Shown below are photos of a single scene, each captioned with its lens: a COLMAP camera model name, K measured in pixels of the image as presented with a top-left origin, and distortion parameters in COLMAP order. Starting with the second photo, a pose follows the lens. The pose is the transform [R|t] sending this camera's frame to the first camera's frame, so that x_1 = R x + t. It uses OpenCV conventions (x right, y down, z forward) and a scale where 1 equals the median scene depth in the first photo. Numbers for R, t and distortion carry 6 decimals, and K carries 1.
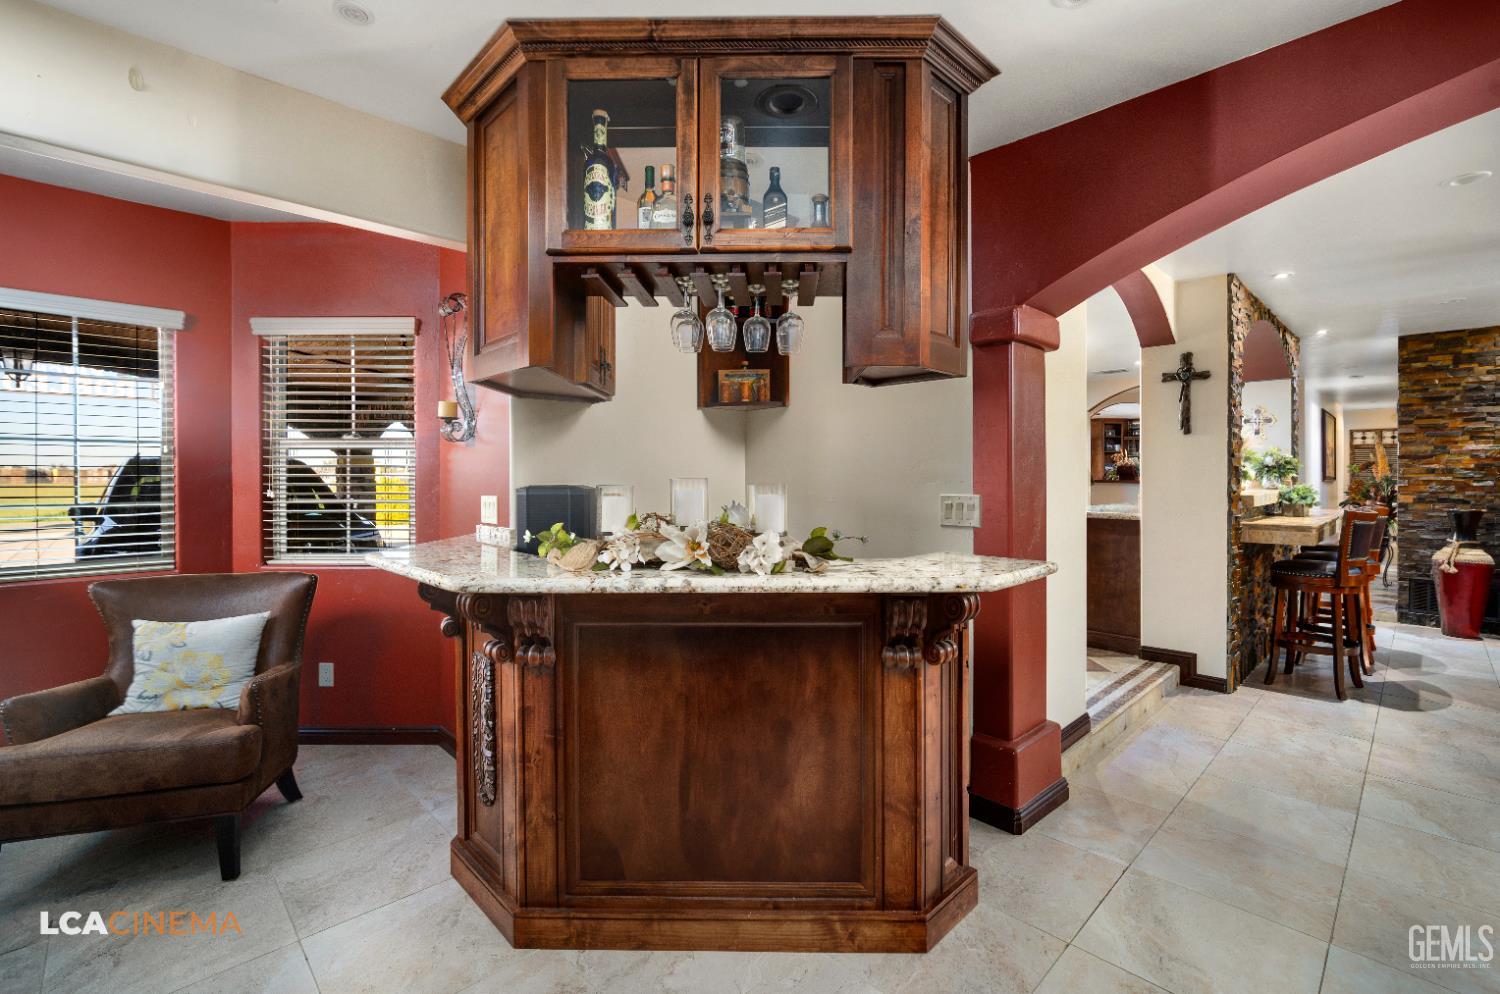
lens RADIAL K [[660.7, 0, 751.9], [0, 660.7, 484.1], [0, 0, 1]] dist [-0.001502, -0.000002]
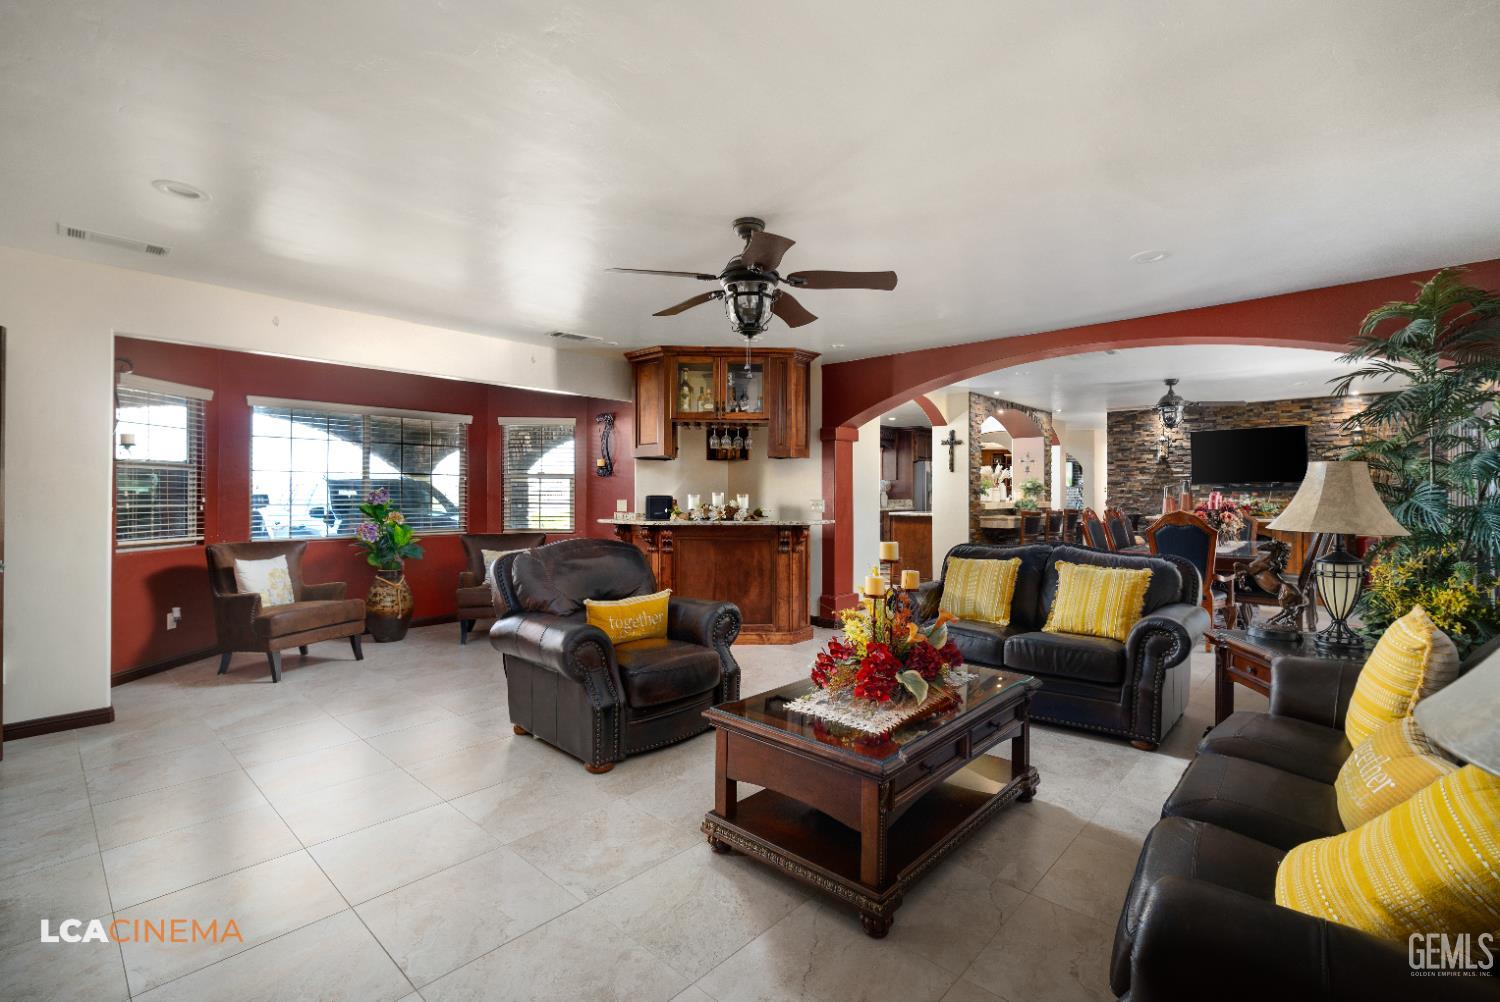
lens RADIAL K [[660.7, 0, 749.9], [0, 660.7, 497.0], [0, 0, 1]] dist [-0.001502, -0.000002]
pose [[0.998335, 0.004263, 0.057528, -0.101811], [-0.003832, 0.999964, -0.007595, 0.030156], [-0.057559, 0.007362, 0.998315, -1.803948]]
